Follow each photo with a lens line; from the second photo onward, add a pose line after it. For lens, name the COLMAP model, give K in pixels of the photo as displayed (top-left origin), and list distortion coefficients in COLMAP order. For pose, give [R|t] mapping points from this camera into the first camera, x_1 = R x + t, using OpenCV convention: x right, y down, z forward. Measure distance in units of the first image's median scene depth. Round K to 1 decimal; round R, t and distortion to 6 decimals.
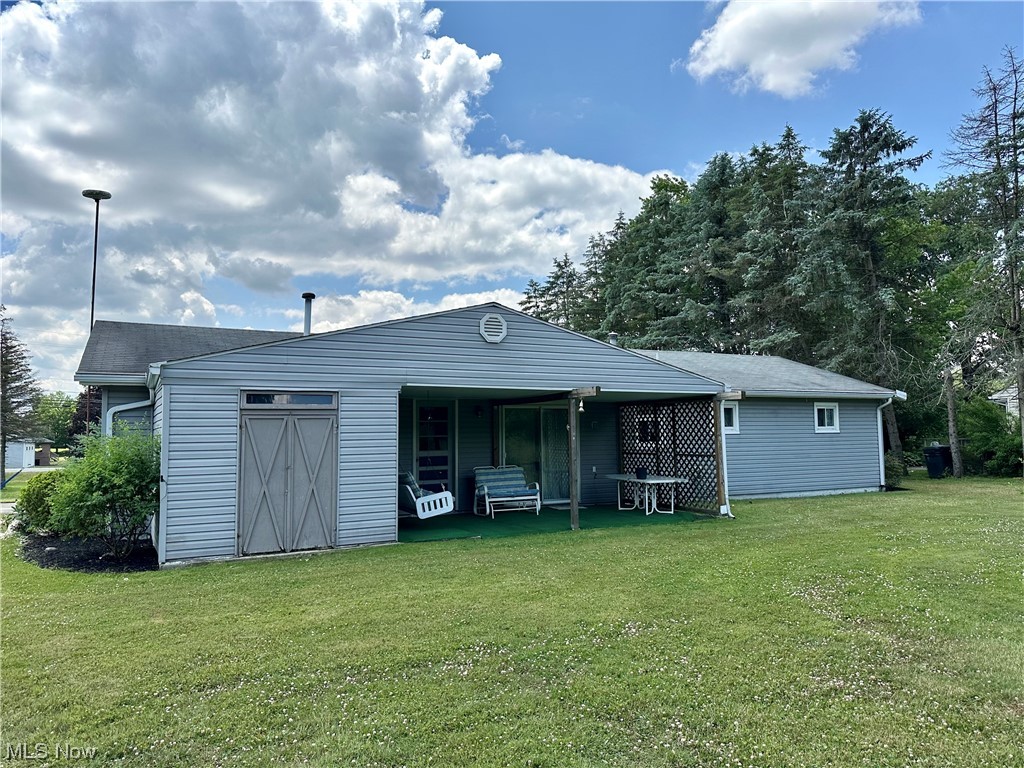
lens RADIAL K [[719.0, 0, 511.9], [0, 719.0, 381.5], [0, 0, 1]] dist [0.005897, 0.000500]
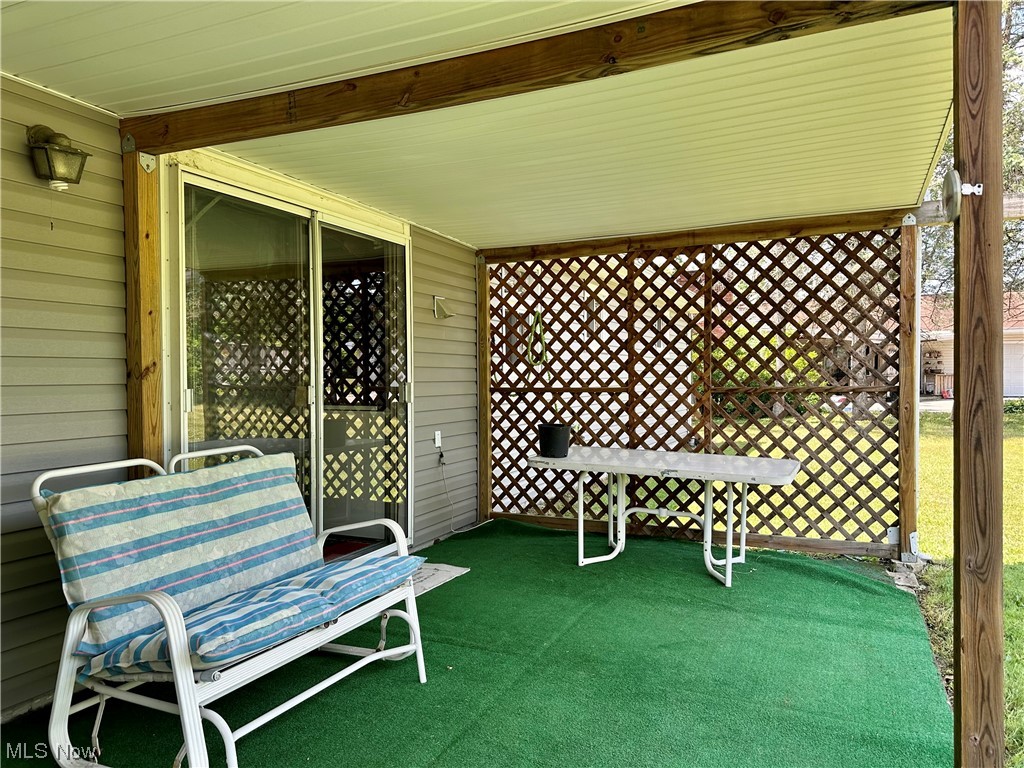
lens RADIAL K [[719.0, 0, 515.1], [0, 719.0, 384.9], [0, 0, 1]] dist [0.005897, 0.000500]
pose [[0.783207, -0.002172, 0.621757, -0.067428], [-0.044512, 0.997232, 0.059555, 0.081535], [-0.620166, -0.074319, 0.780943, 0.776646]]
